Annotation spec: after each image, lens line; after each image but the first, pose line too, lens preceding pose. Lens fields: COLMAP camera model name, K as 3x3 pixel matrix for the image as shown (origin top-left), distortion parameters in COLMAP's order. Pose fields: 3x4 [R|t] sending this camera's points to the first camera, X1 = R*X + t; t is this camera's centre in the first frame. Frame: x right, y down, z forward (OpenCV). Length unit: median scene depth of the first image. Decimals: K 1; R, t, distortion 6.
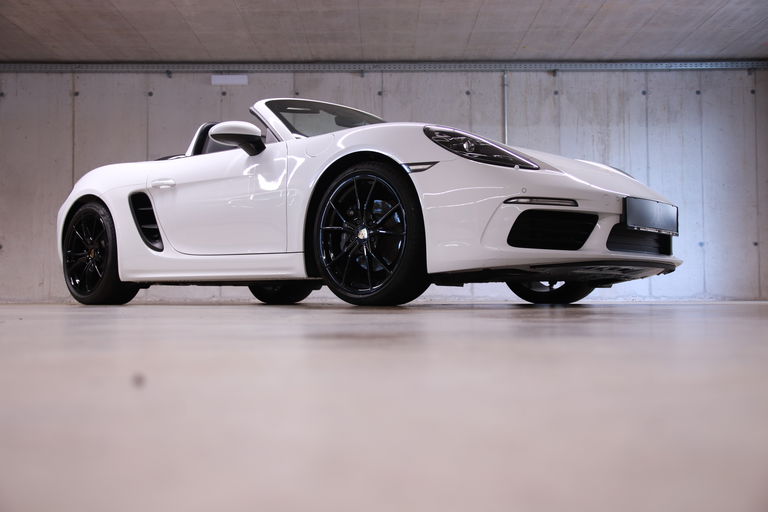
lens RADIAL K [[899.4, 0, 384.0], [0, 899.4, 256.0], [0, 0, 1]] dist [0.008410, 0.015601]
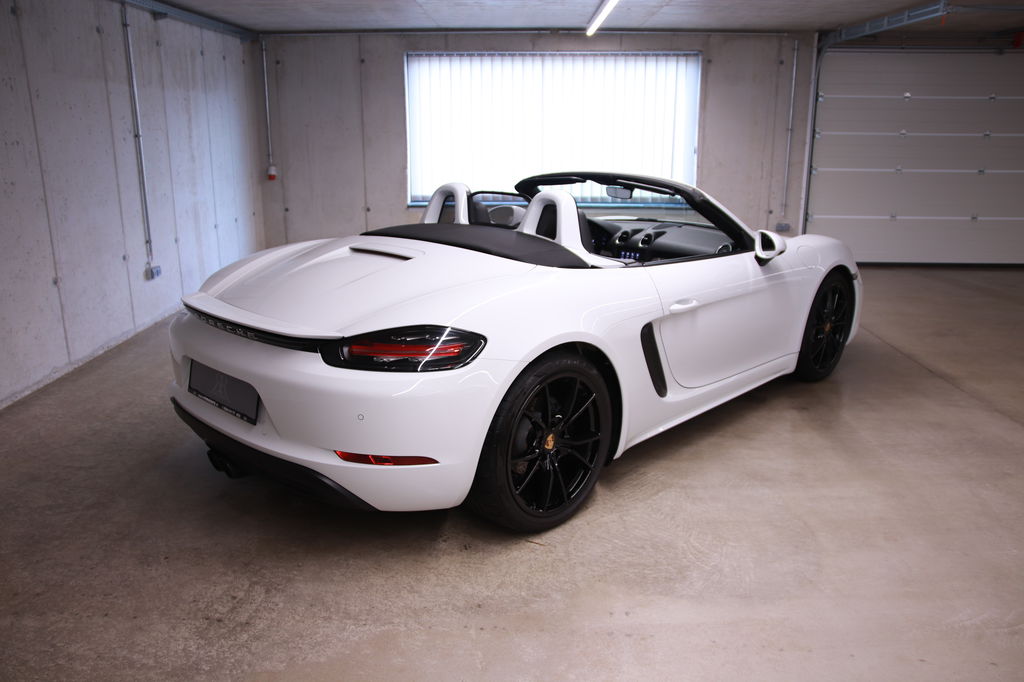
lens RADIAL K [[818.0, 0, 512.0], [0, 818.0, 341.0], [0, 0, 1]] dist [-0.001297, 0.002045]
pose [[0.047484, -0.251279, 0.966749, -0.536191], [-0.050969, 0.965971, 0.253580, -0.128253], [-0.997571, -0.061315, 0.033061, 0.660043]]
